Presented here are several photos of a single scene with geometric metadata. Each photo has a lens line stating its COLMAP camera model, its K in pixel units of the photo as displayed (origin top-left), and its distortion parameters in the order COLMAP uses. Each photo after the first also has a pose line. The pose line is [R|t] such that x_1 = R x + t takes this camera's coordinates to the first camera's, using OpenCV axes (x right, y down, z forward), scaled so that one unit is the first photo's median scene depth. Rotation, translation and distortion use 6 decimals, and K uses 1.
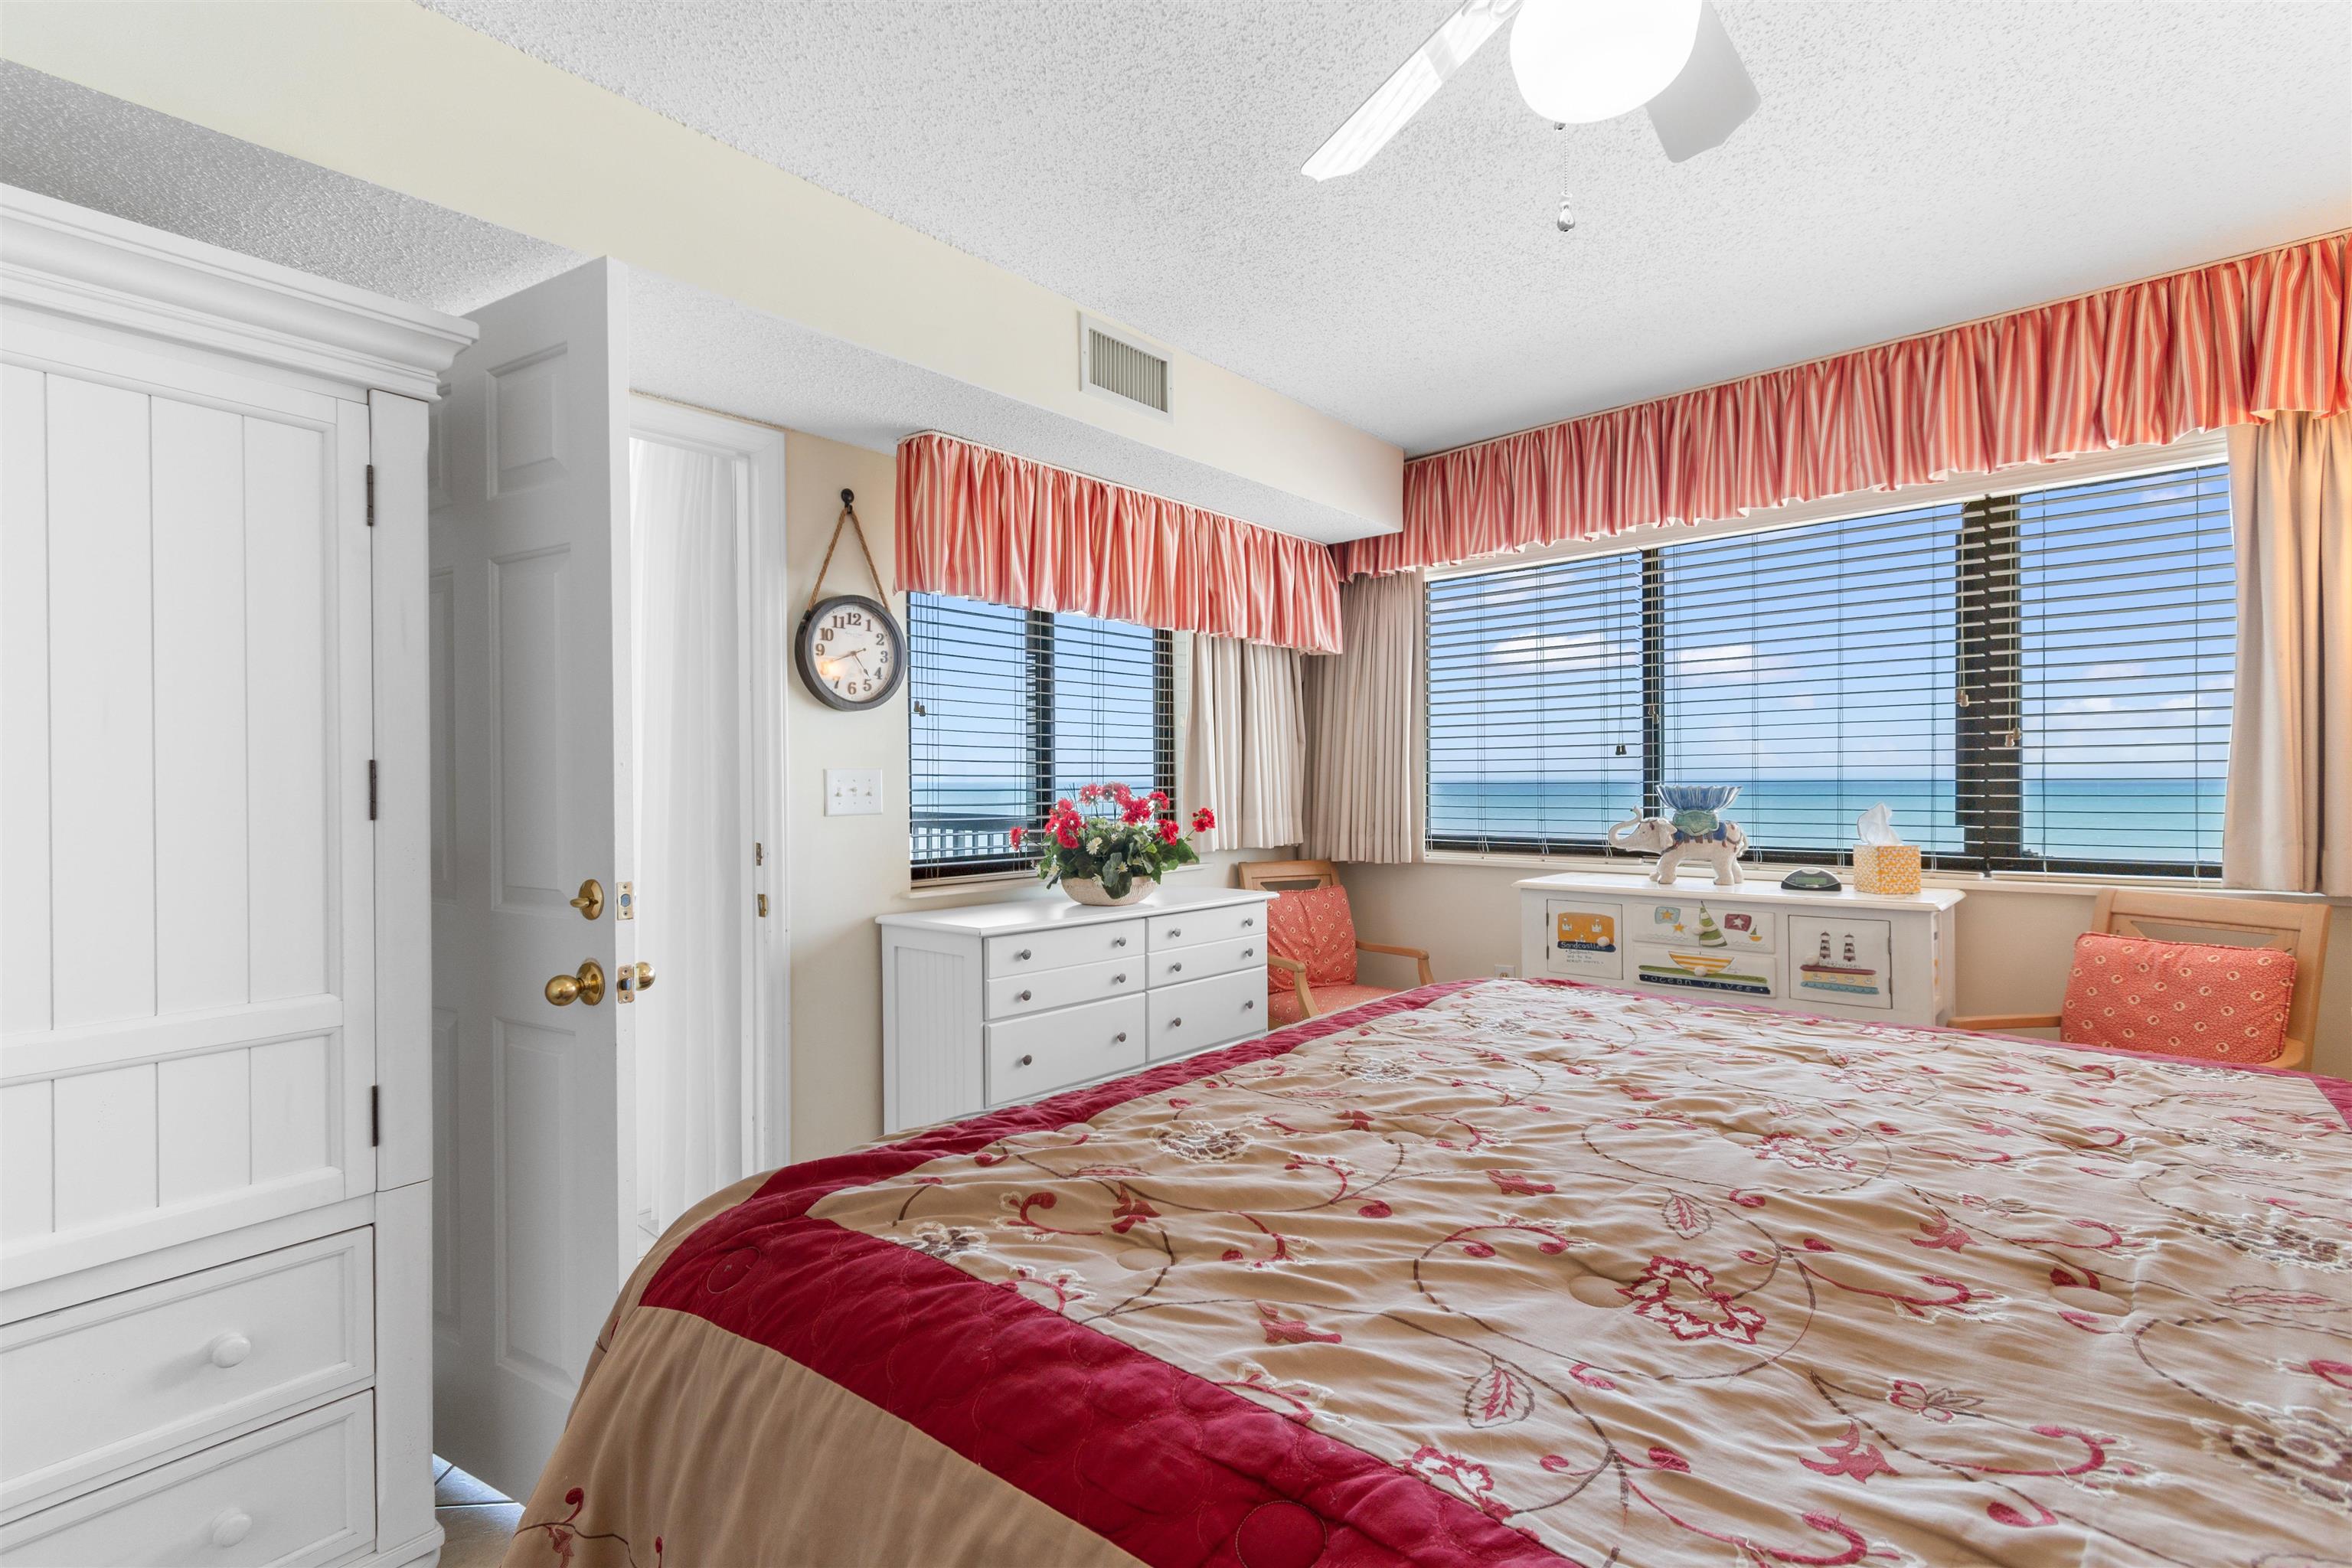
lens RADIAL K [[1061.1, 0, 1187.8], [0, 1061.1, 785.4], [0, 0, 1]] dist [0.023382, -0.000512]
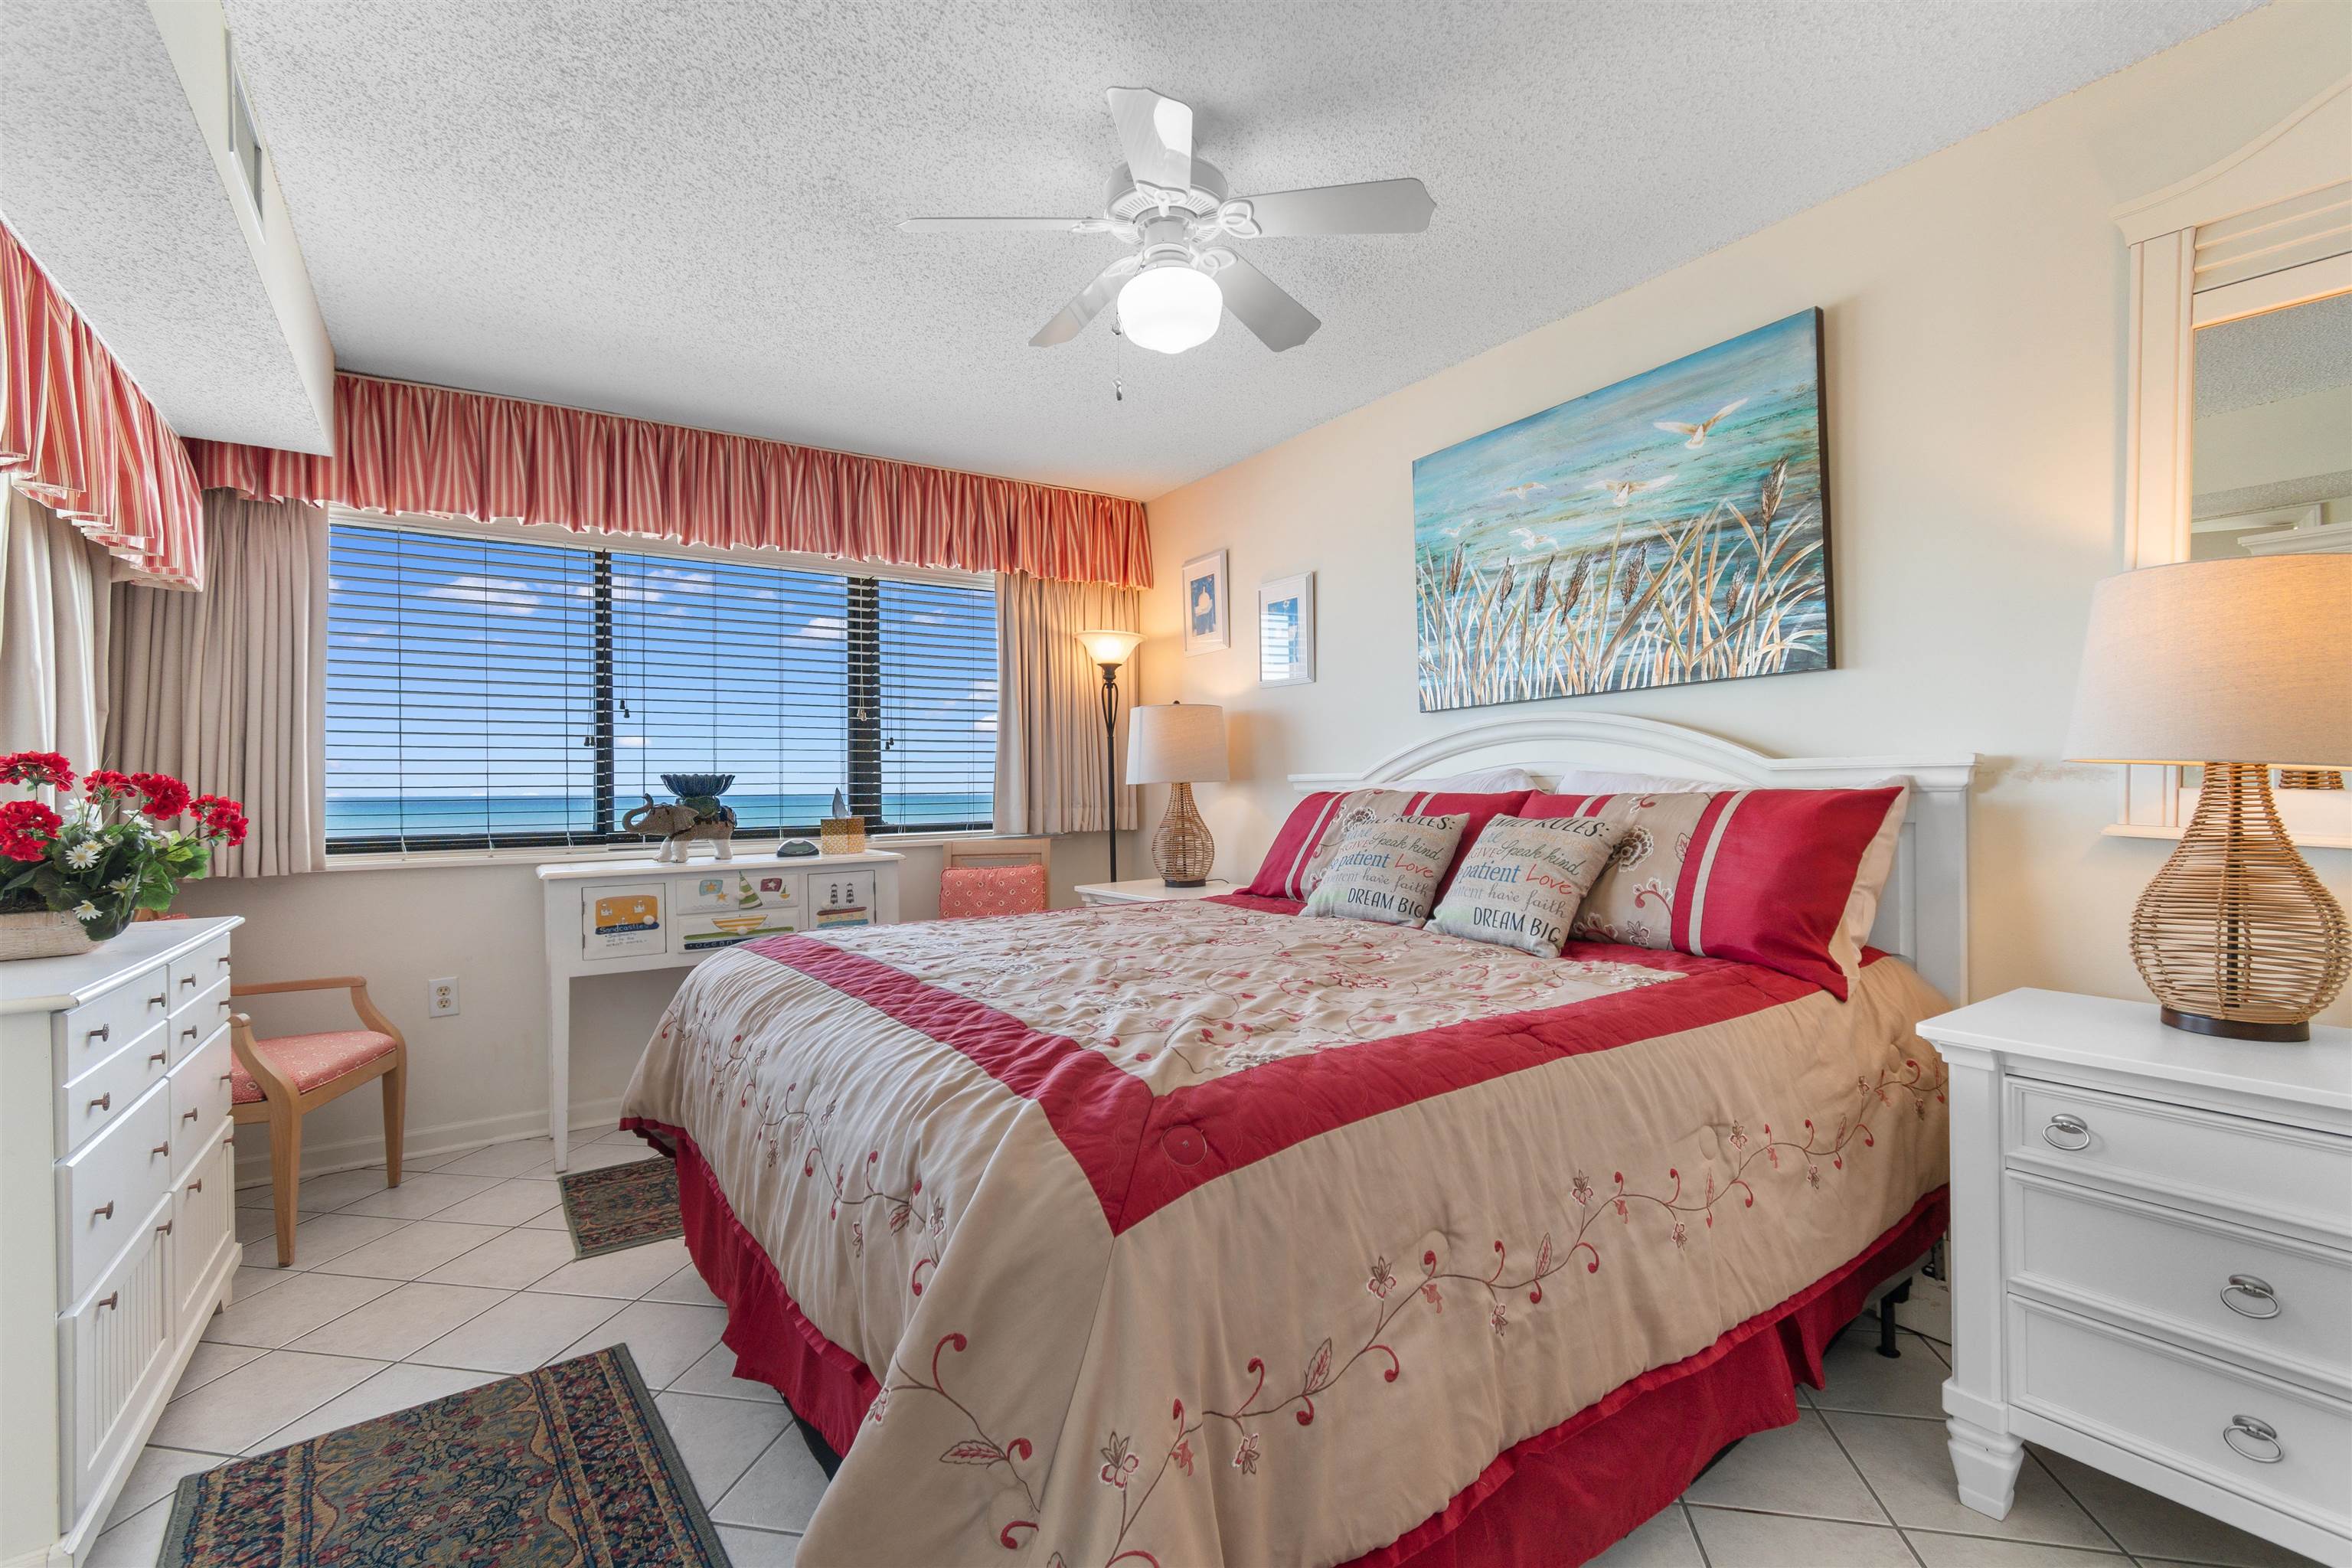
lens RADIAL K [[1016.9, 0, 1175.5], [0, 1016.9, 791.9], [0, 0, 1]] dist [0.000403, -0.000781]
pose [[0.271610, 0.002018, 0.962405, -0.456479], [0.011544, 0.999919, -0.005354, 0.032006], [-0.962338, 0.012564, 0.271565, 0.230792]]
